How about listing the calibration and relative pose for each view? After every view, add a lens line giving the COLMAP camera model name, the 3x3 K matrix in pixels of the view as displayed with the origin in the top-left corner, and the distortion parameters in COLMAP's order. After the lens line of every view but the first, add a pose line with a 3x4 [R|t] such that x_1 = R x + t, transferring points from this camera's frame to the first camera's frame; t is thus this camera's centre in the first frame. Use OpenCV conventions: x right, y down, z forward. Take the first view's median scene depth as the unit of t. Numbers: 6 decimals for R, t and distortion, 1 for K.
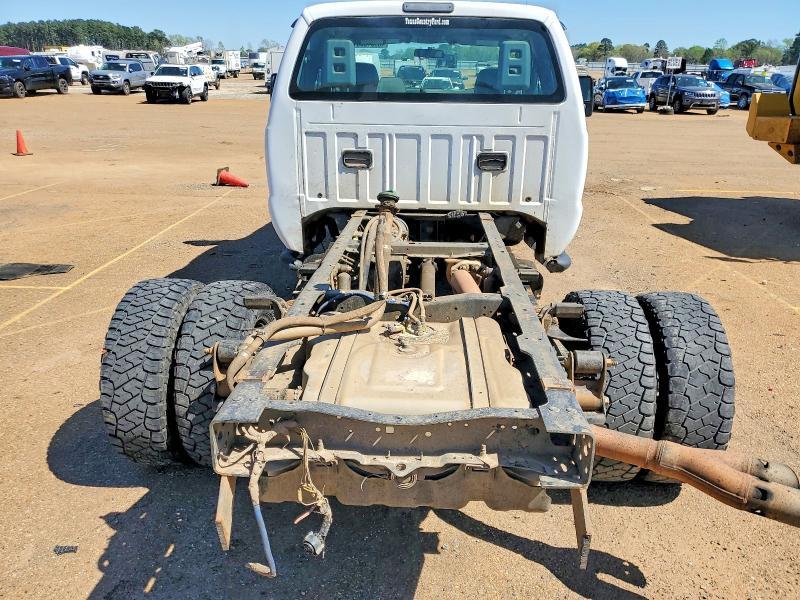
lens RADIAL K [[650.8, 0, 400.0], [0, 650.8, 300.0], [0, 0, 1]] dist [-0.006359, -0.002408]
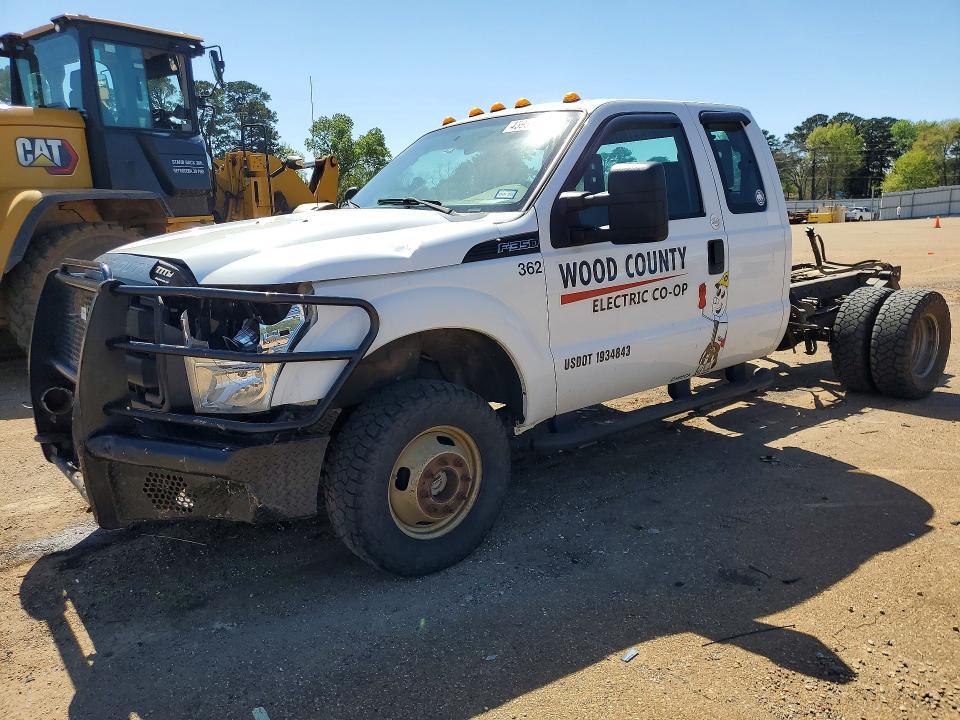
lens RADIAL K [[786.4, 0, 480.0], [0, 786.4, 360.0], [0, 0, 1]] dist [0.037785, -0.011535]
pose [[-0.701210, -0.118006, 0.703121, -0.729614], [0.258329, 0.877139, 0.404838, -0.669115], [-0.664508, 0.465513, -0.584574, 2.042188]]
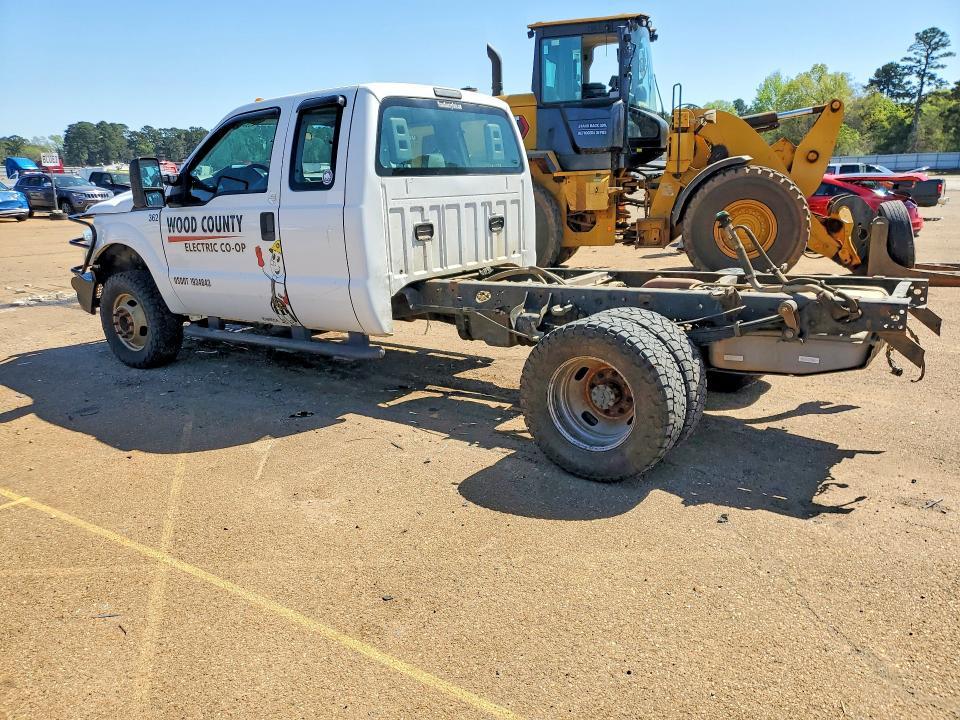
lens RADIAL K [[786.4, 0, 480.0], [0, 786.4, 360.0], [0, 0, 1]] dist [0.037785, -0.011535]
pose [[0.511238, -0.216303, 0.831774, -1.116238], [0.305620, 0.950306, 0.059283, -0.070384], [-0.803263, 0.223900, 0.551939, 0.286818]]
